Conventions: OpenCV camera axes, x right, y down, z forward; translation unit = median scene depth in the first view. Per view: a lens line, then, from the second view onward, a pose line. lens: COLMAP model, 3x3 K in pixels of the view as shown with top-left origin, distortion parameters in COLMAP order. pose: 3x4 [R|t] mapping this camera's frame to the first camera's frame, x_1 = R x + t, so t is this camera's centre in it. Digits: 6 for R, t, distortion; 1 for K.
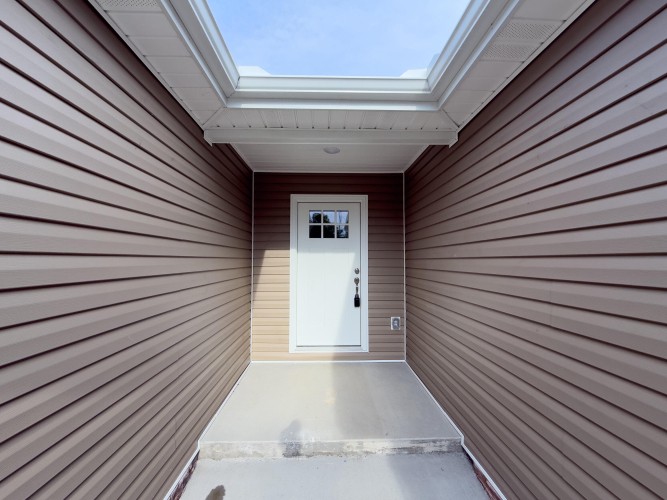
lens RADIAL K [[265.8, 0, 331.7], [0, 265.8, 249.7], [0, 0, 1]] dist [-0.000545, 0.000136]
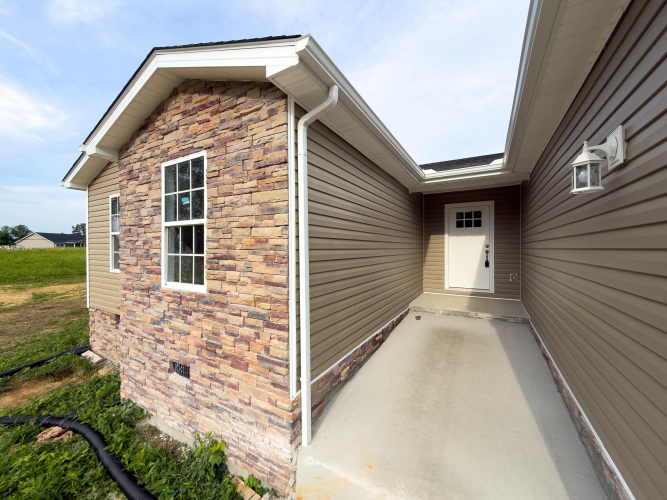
lens RADIAL K [[265.8, 0, 331.7], [0, 265.8, 249.7], [0, 0, 1]] dist [-0.000545, 0.000136]
pose [[0.846547, 0.000429, -0.532313, 0.162736], [0.022356, 0.999089, 0.036358, 0.019639], [0.531844, -0.042680, 0.845766, -0.989164]]
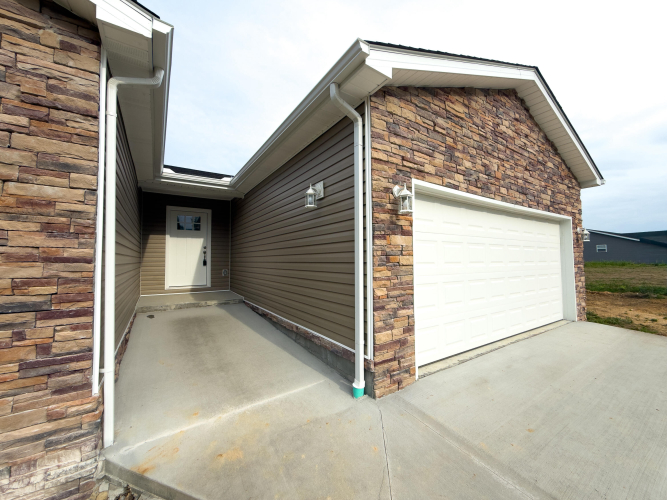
lens RADIAL K [[265.8, 0, 331.7], [0, 265.8, 249.7], [0, 0, 1]] dist [-0.000545, 0.000136]
pose [[0.855519, 0.013273, 0.517601, -0.125078], [-0.011570, 0.999912, -0.006517, 0.100537], [-0.517642, -0.000414, 0.855597, -1.217250]]
